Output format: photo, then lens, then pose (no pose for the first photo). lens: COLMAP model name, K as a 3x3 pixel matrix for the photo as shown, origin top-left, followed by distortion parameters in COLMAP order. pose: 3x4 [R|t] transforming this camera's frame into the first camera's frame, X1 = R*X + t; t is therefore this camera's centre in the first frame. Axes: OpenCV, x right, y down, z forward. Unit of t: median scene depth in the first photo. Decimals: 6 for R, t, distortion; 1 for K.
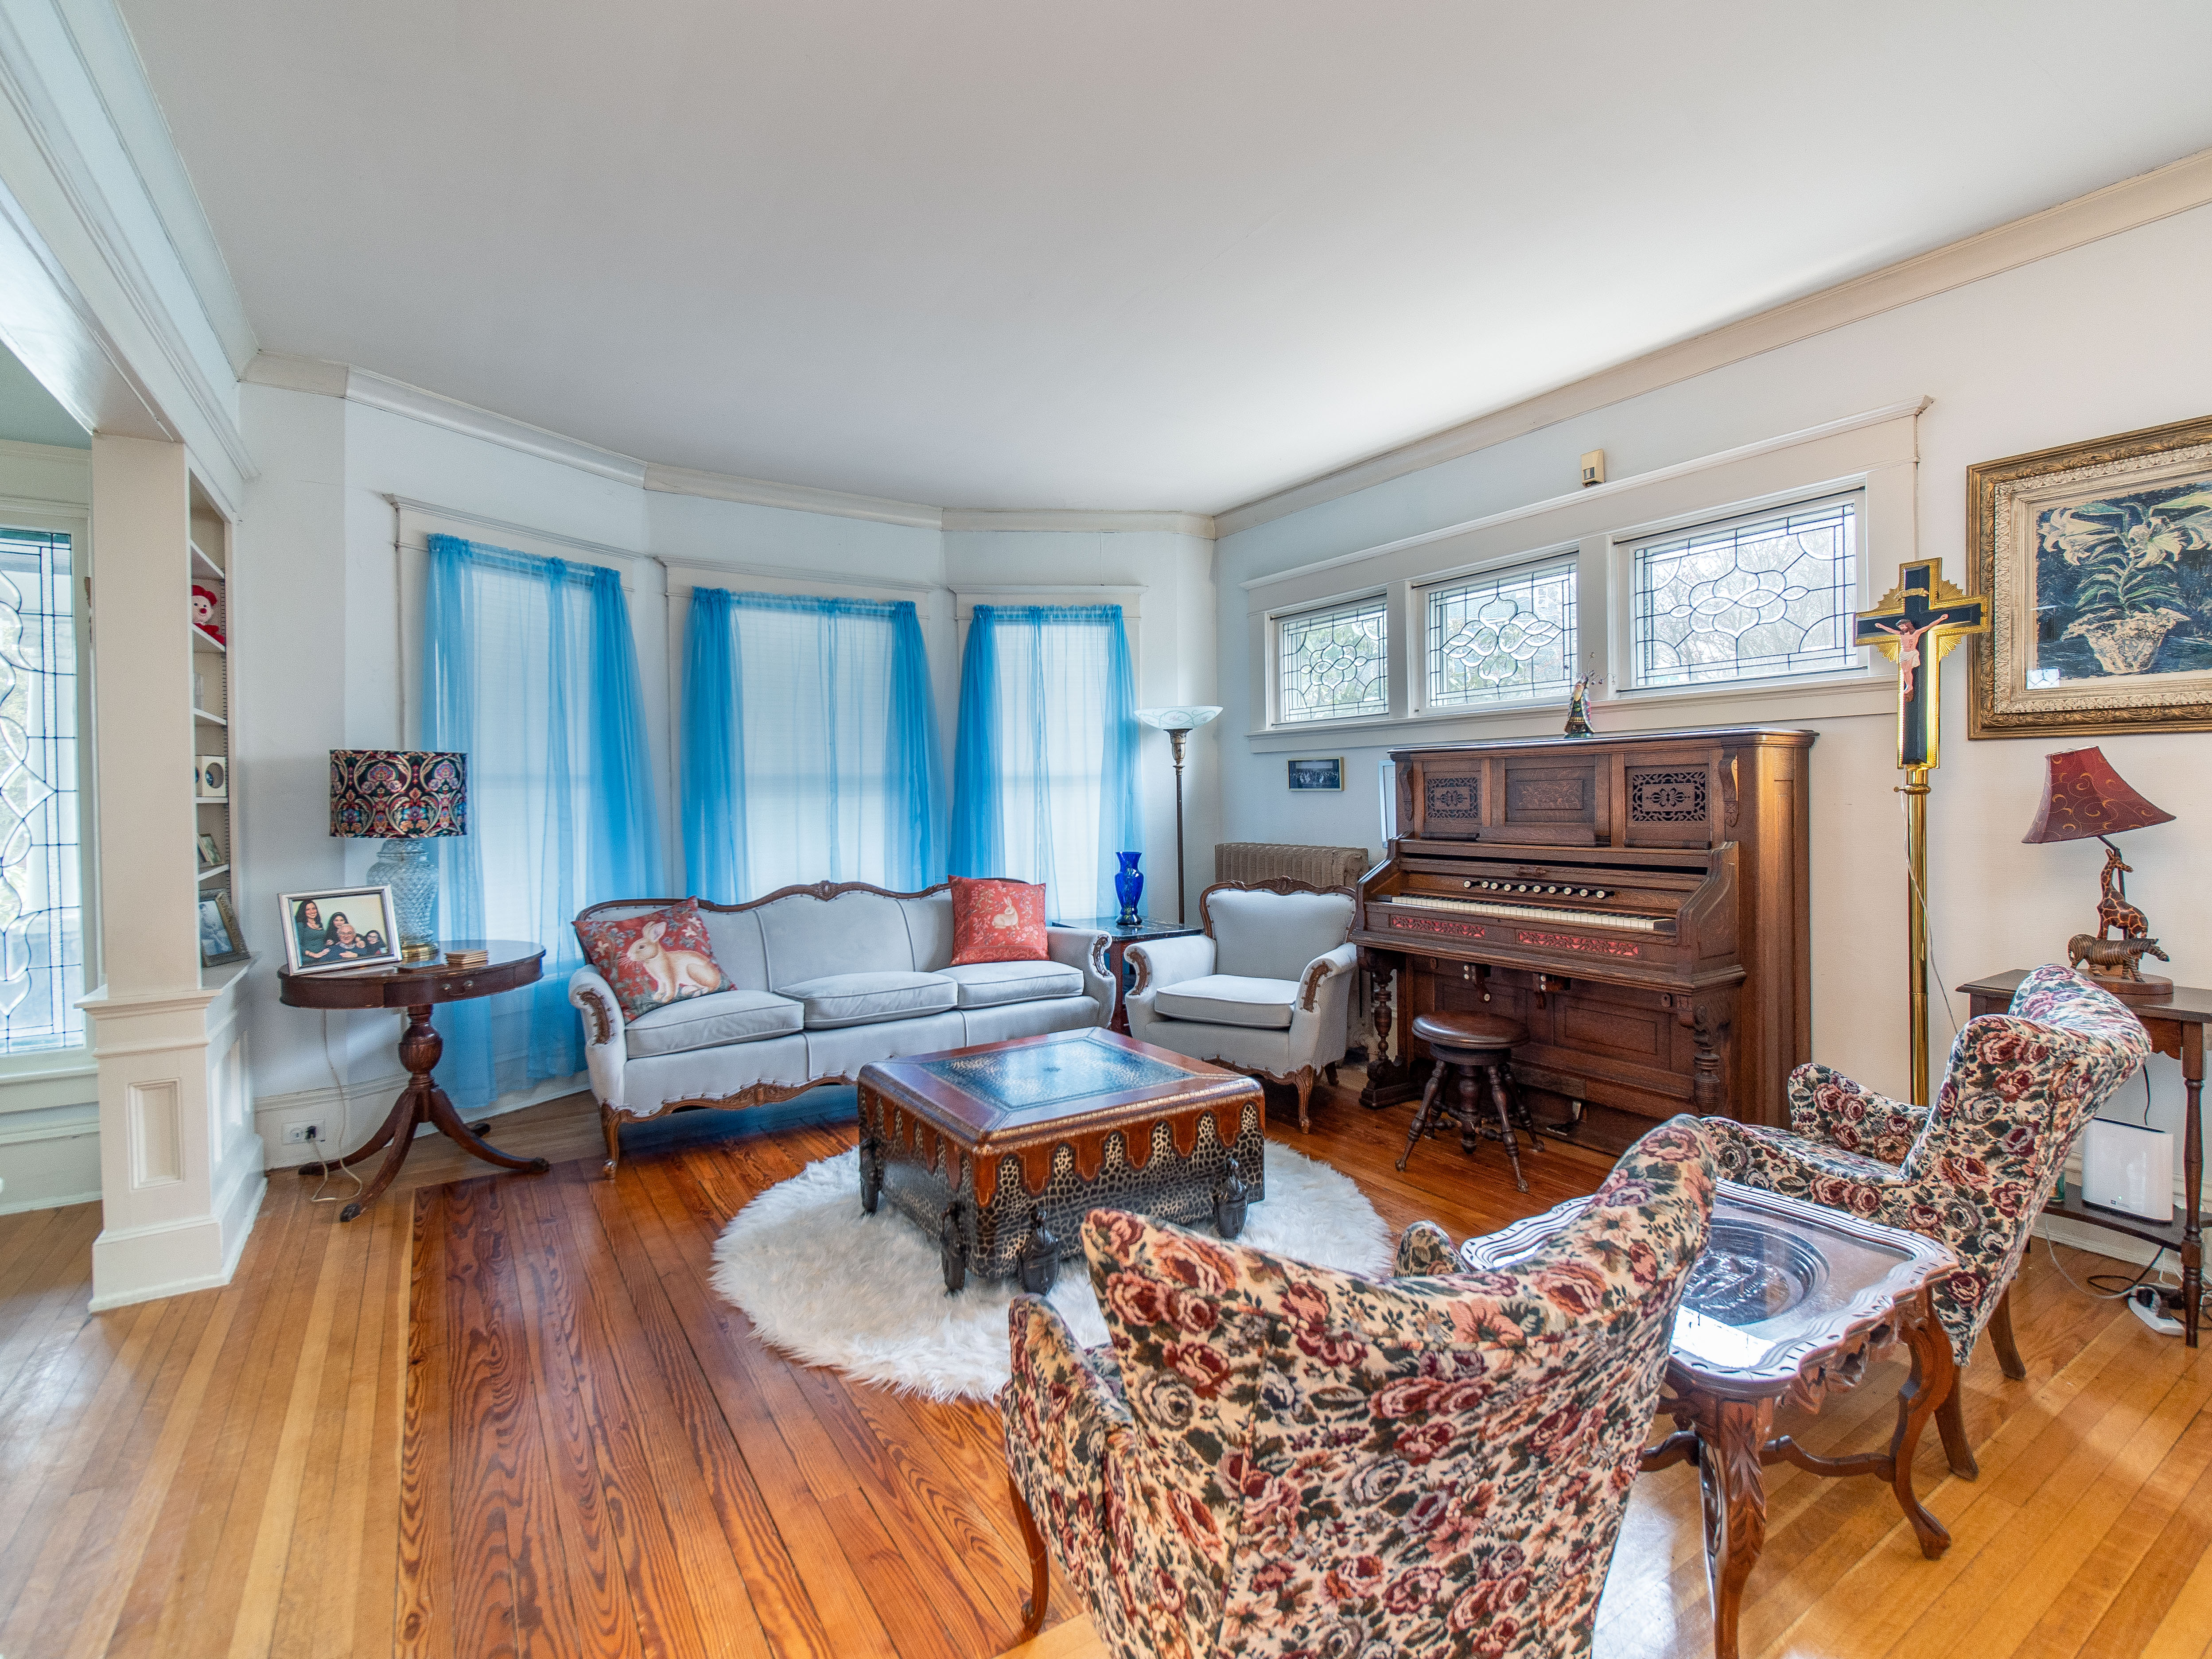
lens RADIAL K [[1035.3, 0, 1111.7], [0, 1035.3, 804.1], [0, 0, 1]] dist [0.000124, -0.005486]
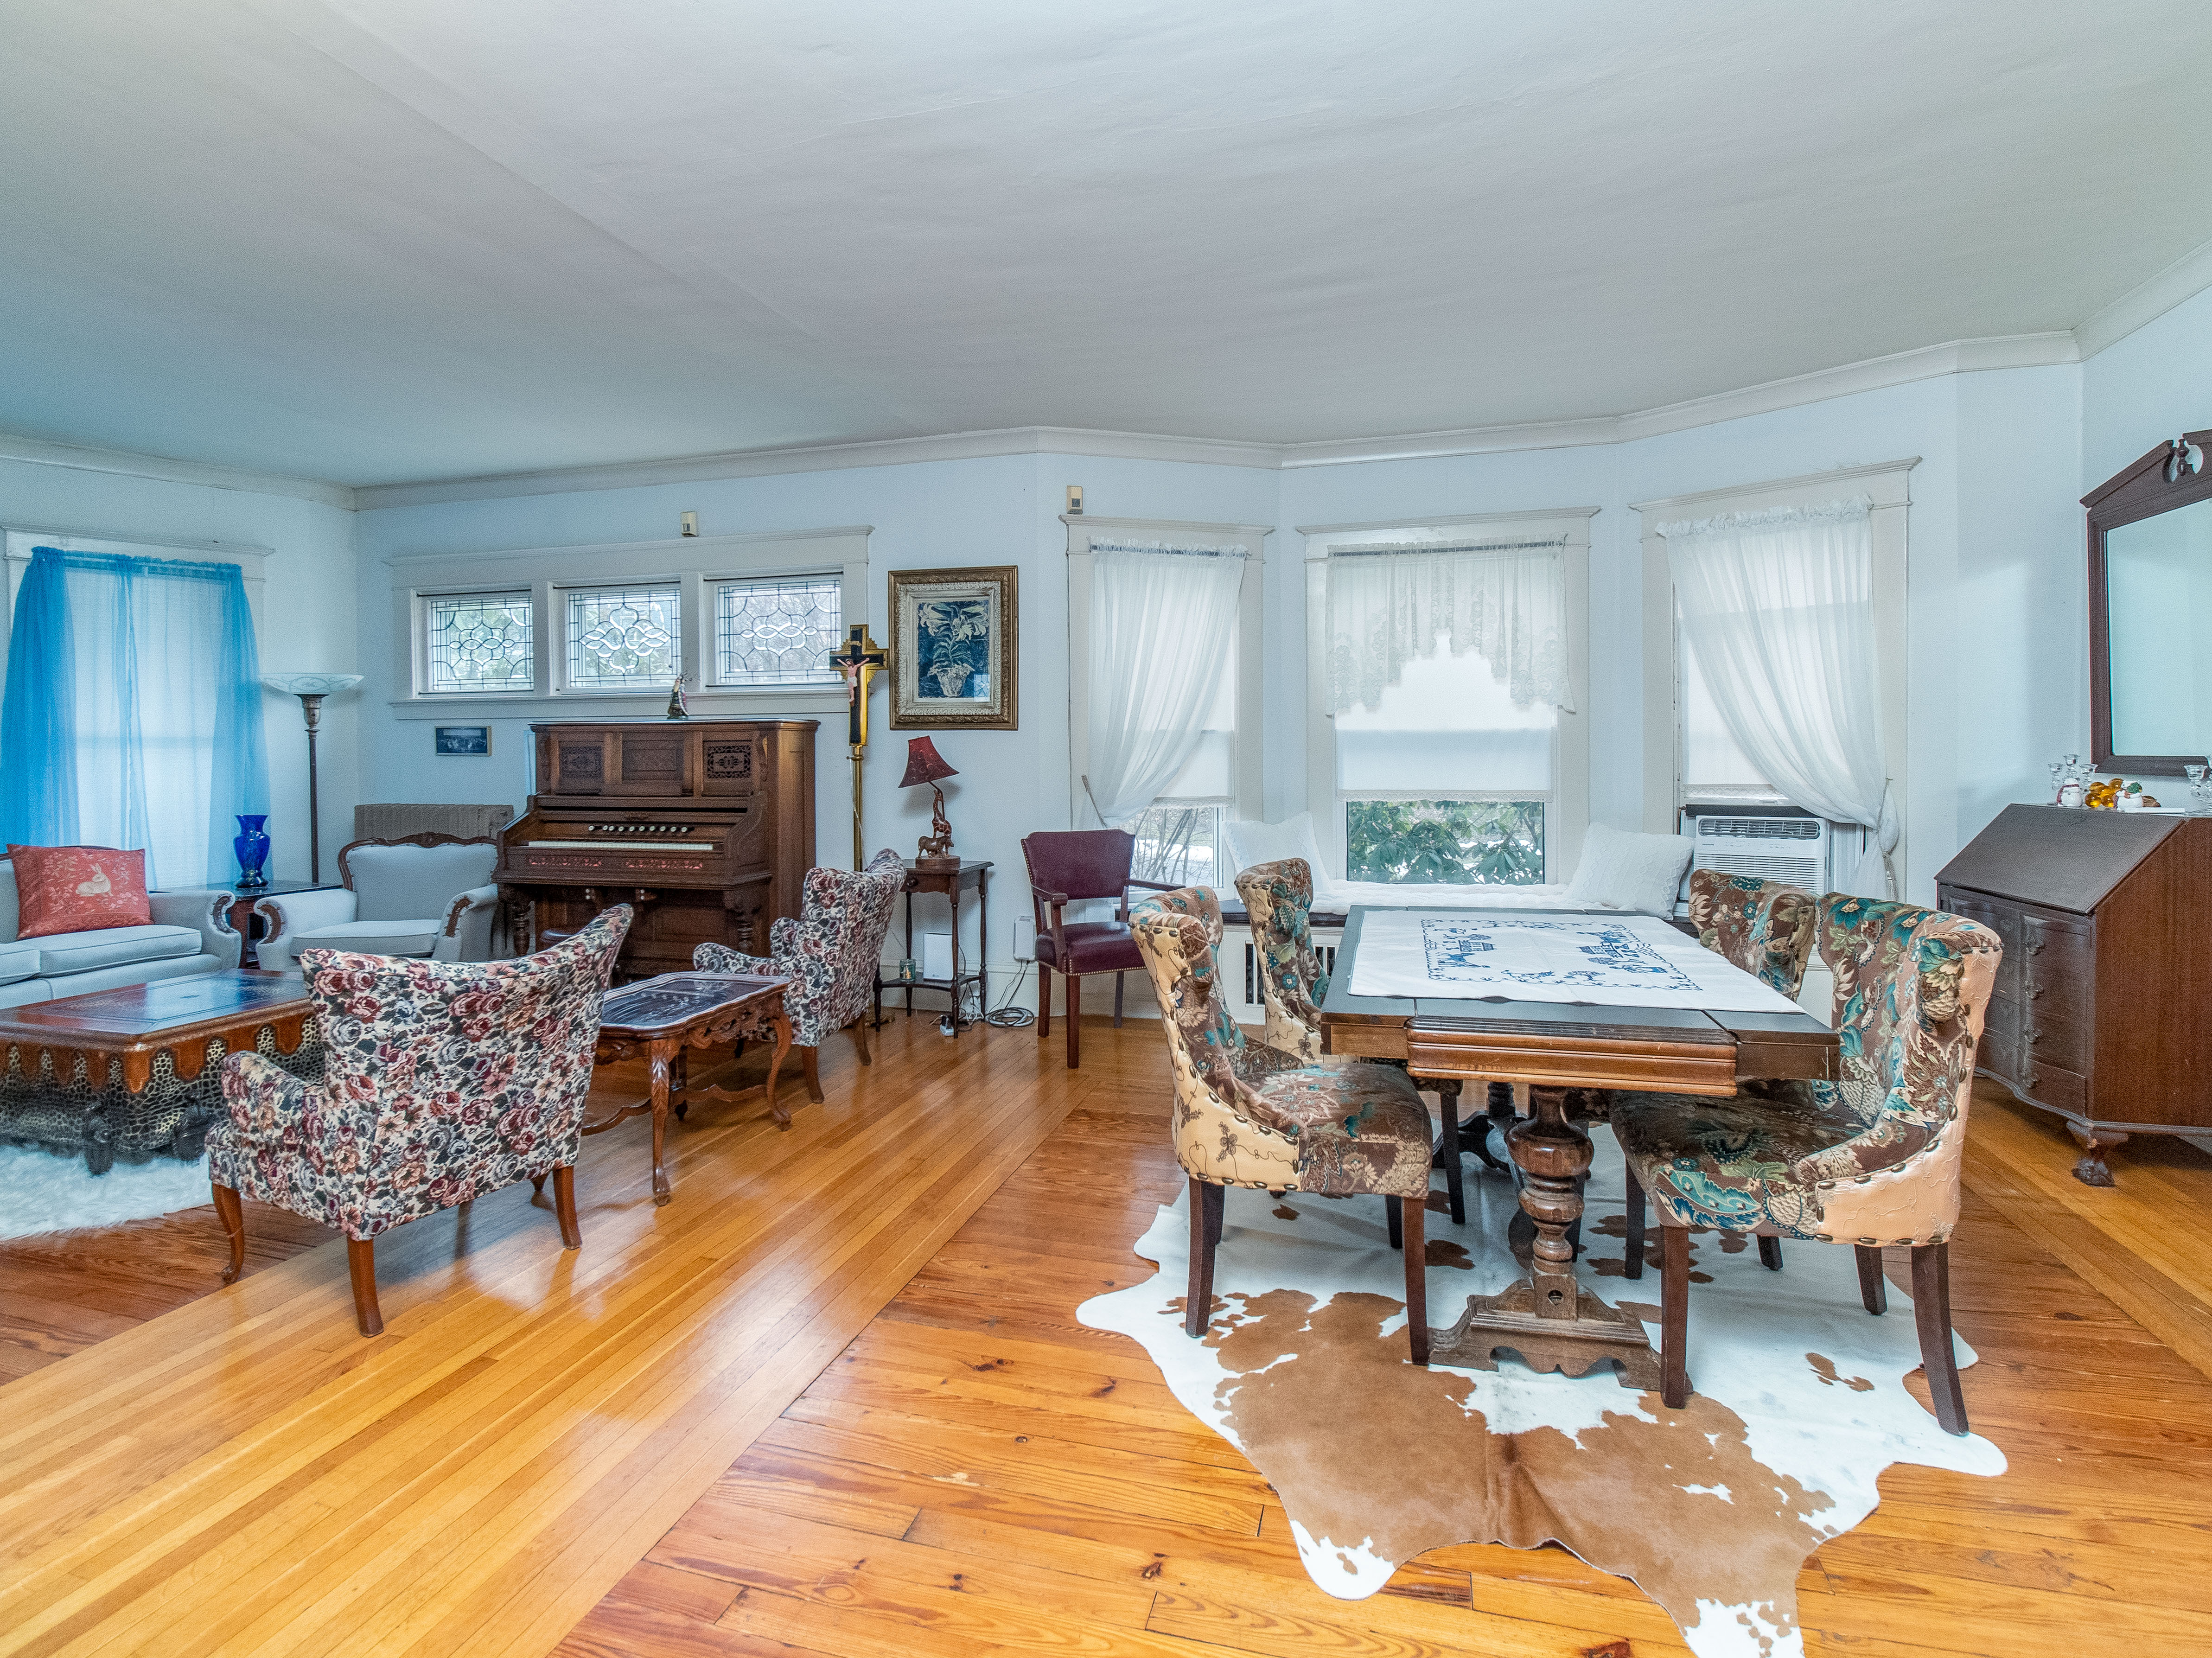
lens RADIAL K [[1035.4, 0, 1083.3], [0, 1035.4, 762.7], [0, 0, 1]] dist [0.000124, -0.005486]
pose [[0.752483, 0.002873, 0.658605, -0.065363], [0.000807, 0.999986, -0.005283, 0.002688], [-0.658611, 0.004507, 0.752470, -0.510481]]
